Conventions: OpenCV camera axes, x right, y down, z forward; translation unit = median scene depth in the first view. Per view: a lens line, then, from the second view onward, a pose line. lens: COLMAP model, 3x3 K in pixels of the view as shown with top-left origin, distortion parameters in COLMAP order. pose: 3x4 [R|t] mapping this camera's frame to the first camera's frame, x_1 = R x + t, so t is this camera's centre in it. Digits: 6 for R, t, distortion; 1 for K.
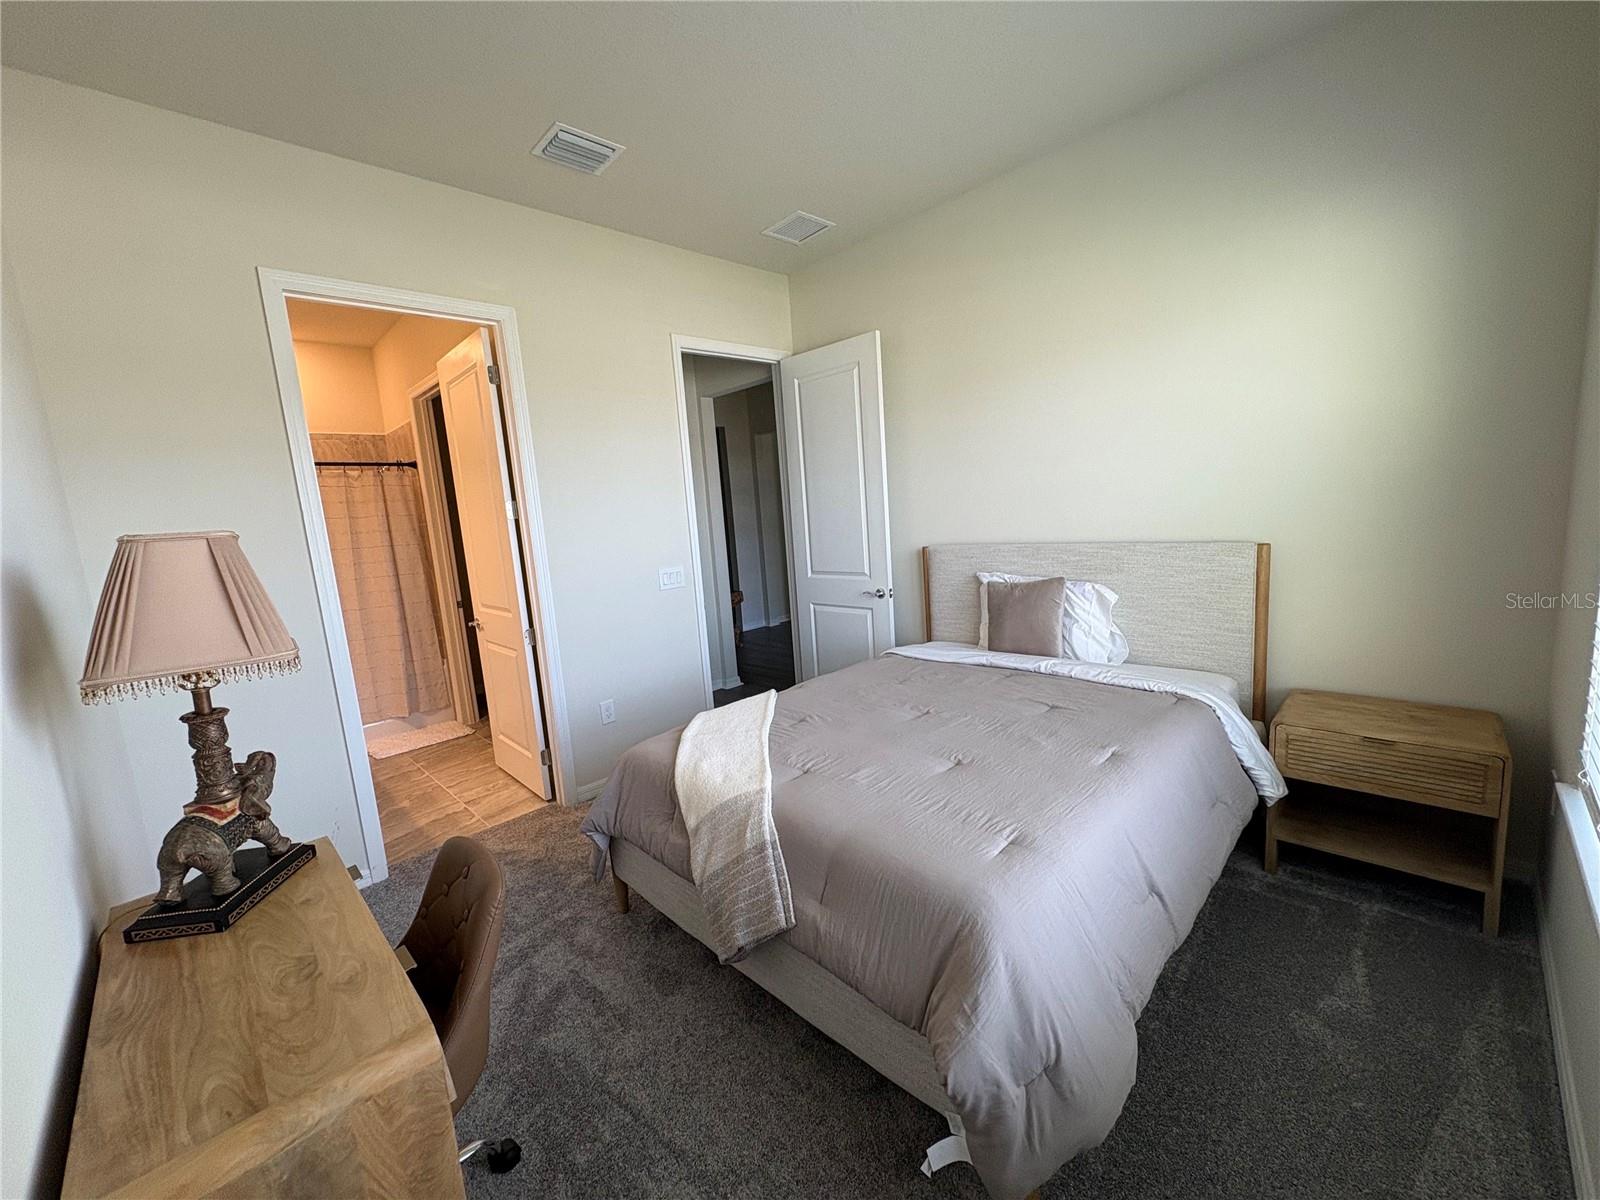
lens RADIAL K [[635.3, 0, 800.2], [0, 635.3, 599.9], [0, 0, 1]] dist [0.001055, 0.000550]
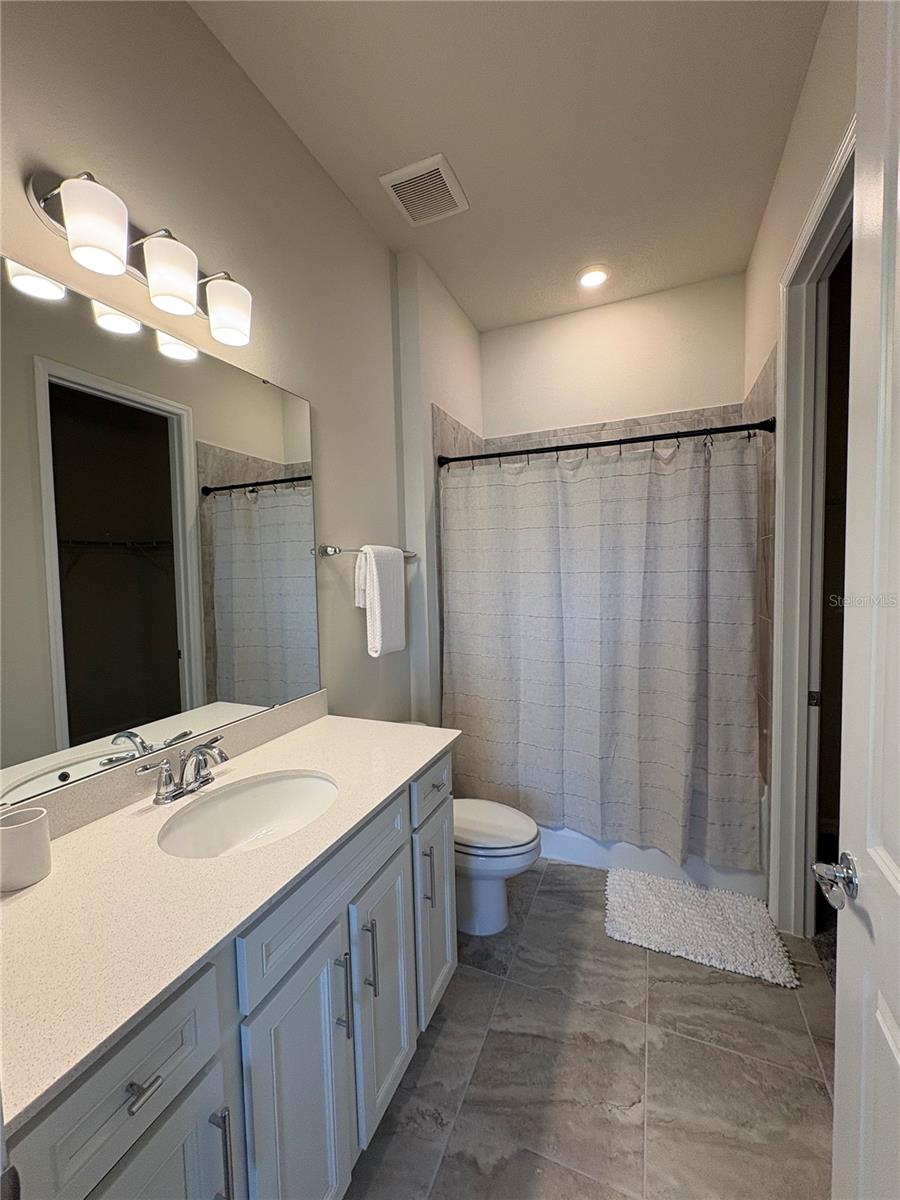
lens RADIAL K [[476.5, 0, 448.6], [0, 476.5, 593.4], [0, 0, 1]] dist [0.001055, 0.000550]
pose [[0.376271, 0.113855, -0.919487, -0.321002], [-0.137588, 0.988284, 0.066071, -0.060381], [0.916237, 0.101650, 0.387527, 0.607052]]
